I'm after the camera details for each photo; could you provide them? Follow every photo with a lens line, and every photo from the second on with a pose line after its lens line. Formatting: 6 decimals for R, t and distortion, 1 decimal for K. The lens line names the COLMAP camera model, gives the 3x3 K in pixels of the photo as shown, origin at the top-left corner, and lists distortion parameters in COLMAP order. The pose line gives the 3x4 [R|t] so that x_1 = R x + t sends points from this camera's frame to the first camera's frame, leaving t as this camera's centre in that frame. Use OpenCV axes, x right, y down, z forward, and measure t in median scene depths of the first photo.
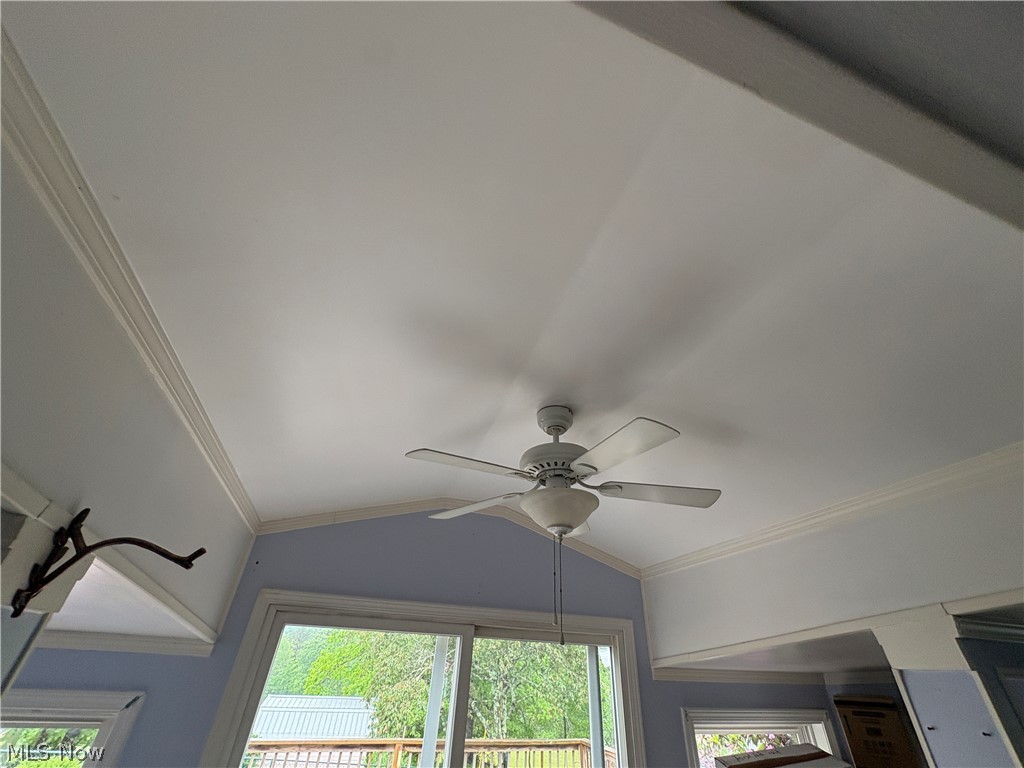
lens RADIAL K [[406.4, 0, 513.7], [0, 406.4, 383.5], [0, 0, 1]] dist [0.000183, -0.000714]
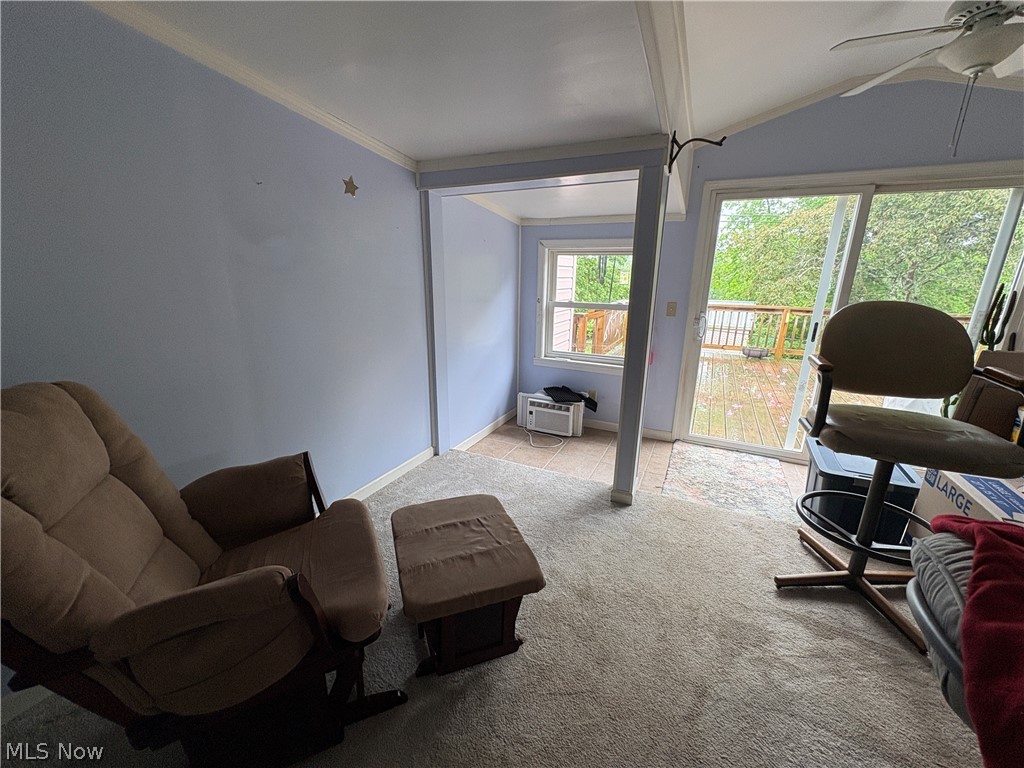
lens RADIAL K [[406.4, 0, 508.1], [0, 406.4, 382.6], [0, 0, 1]] dist [0.000183, -0.000714]
pose [[0.704977, 0.149284, -0.693341, 0.094215], [0.413815, 0.707359, 0.573063, -0.235372], [0.575990, -0.690911, 0.436895, -0.907103]]
